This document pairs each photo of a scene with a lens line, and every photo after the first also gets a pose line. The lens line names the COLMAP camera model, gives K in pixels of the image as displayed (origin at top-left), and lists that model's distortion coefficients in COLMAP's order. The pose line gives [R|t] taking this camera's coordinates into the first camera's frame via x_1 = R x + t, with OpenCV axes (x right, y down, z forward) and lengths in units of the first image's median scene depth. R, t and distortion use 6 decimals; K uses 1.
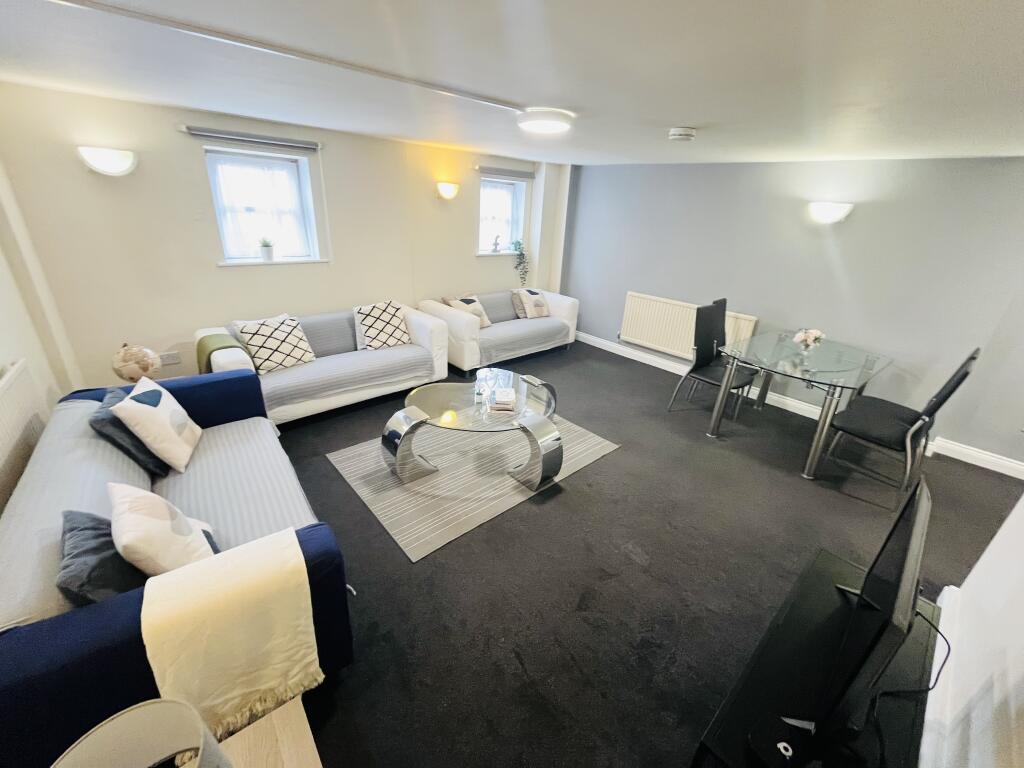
lens RADIAL K [[415.9, 0, 512.0], [0, 415.9, 384.0], [0, 0, 1]] dist [-0.002634, -0.000377]
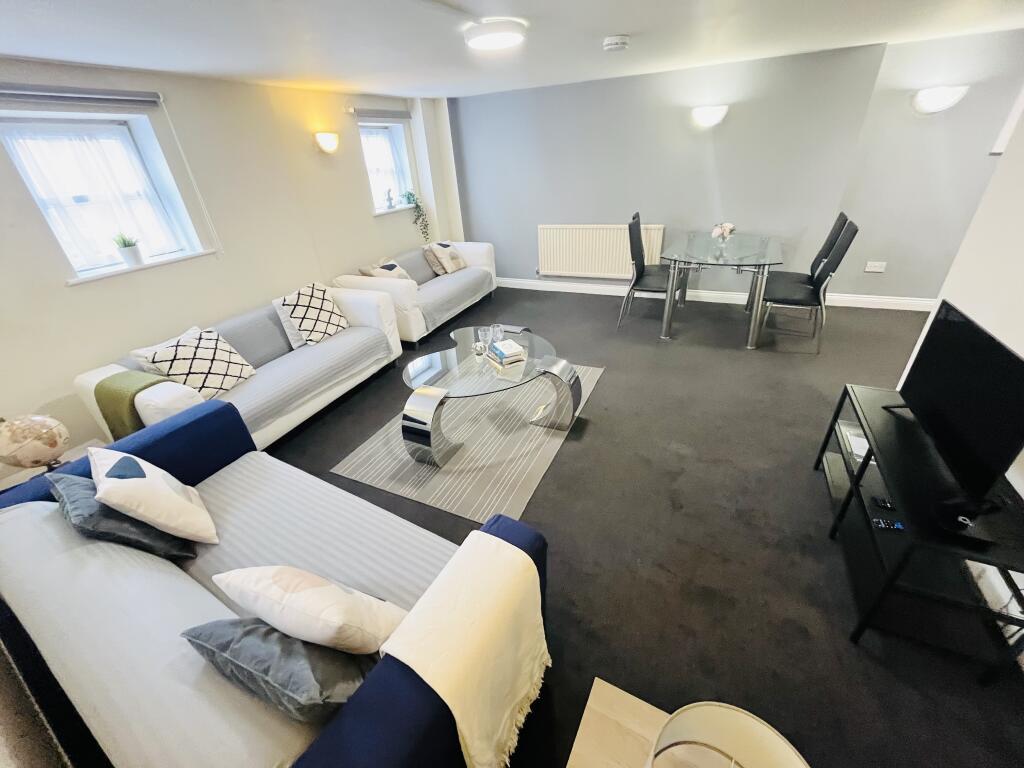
lens RADIAL K [[415.9, 0, 512.0], [0, 415.9, 384.0], [0, 0, 1]] dist [-0.002634, -0.000377]
pose [[0.914338, -0.290416, 0.282214, -0.229025], [0.259670, 0.955244, 0.141708, -0.019910], [-0.310737, -0.056287, 0.948828, 0.062037]]
